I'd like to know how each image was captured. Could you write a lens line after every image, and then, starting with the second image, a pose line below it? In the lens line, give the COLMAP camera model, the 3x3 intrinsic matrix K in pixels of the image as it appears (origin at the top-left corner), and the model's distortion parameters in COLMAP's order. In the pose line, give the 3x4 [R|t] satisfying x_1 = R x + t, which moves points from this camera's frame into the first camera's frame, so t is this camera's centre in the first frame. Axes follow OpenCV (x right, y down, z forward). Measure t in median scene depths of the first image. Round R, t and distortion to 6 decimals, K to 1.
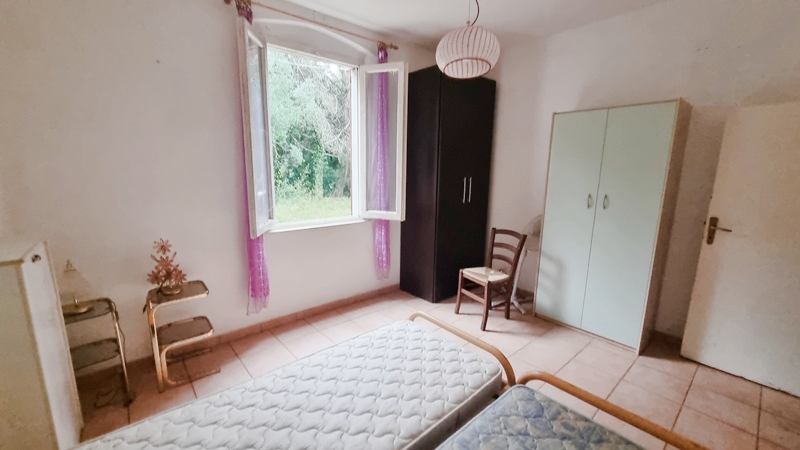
lens RADIAL K [[324.7, 0, 399.5], [0, 324.7, 226.6], [0, 0, 1]] dist [0.001612, -0.000019]
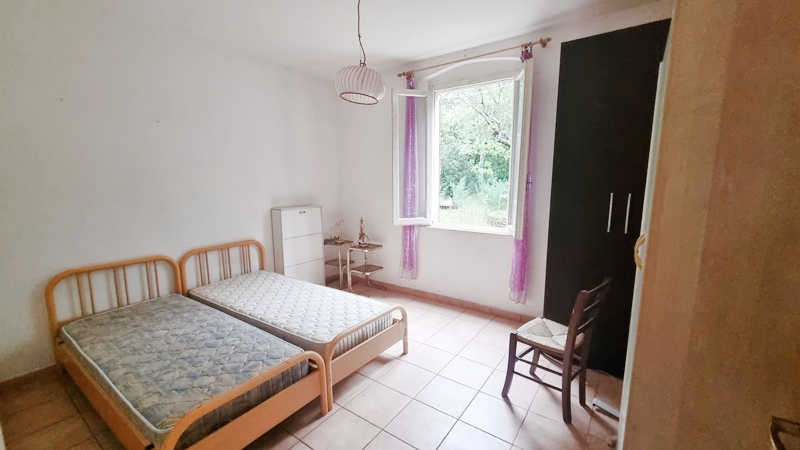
lens RADIAL K [[324.7, 0, 400.0], [0, 324.7, 228.0], [0, 0, 1]] dist [0.001612, -0.000019]
pose [[0.230366, 0.132338, -0.964063, 0.919758], [-0.173504, 0.980420, 0.093124, -0.089193], [0.957511, 0.145816, 0.248817, 0.565124]]
